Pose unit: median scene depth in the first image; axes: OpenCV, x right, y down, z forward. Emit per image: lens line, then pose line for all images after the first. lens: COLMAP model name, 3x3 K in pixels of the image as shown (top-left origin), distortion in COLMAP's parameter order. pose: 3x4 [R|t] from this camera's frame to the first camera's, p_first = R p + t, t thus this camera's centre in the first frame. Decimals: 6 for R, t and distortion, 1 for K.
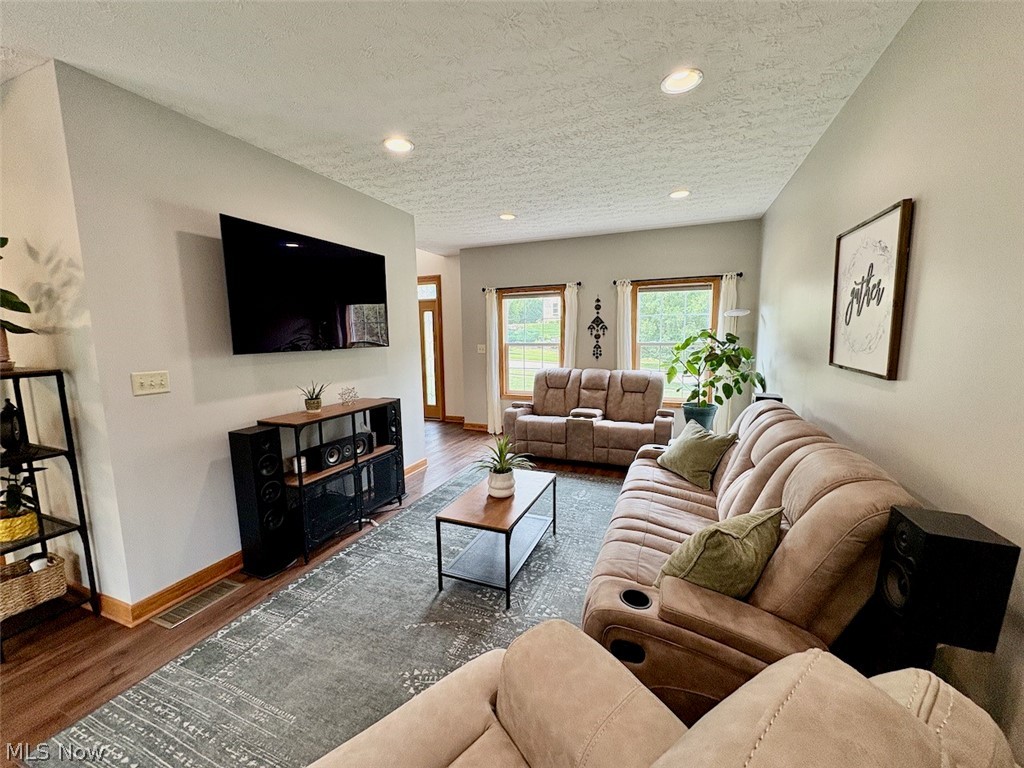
lens RADIAL K [[410.0, 0, 512.4], [0, 410.0, 384.4], [0, 0, 1]] dist [0.001413, 0.000172]
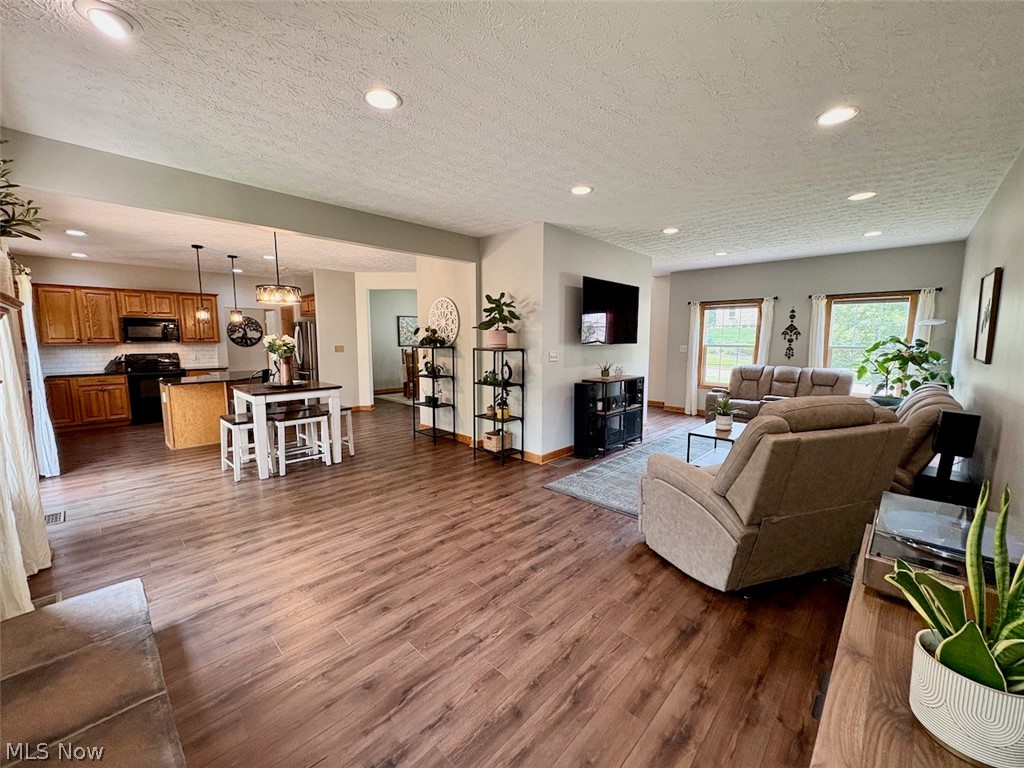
lens RADIAL K [[410.0, 0, 510.7], [0, 410.0, 383.9], [0, 0, 1]] dist [0.001413, 0.000172]
pose [[0.928673, 0.057573, -0.366404, -0.132718], [-0.060959, 0.998138, 0.002334, 0.071809], [0.365856, 0.020168, 0.930453, -0.524355]]
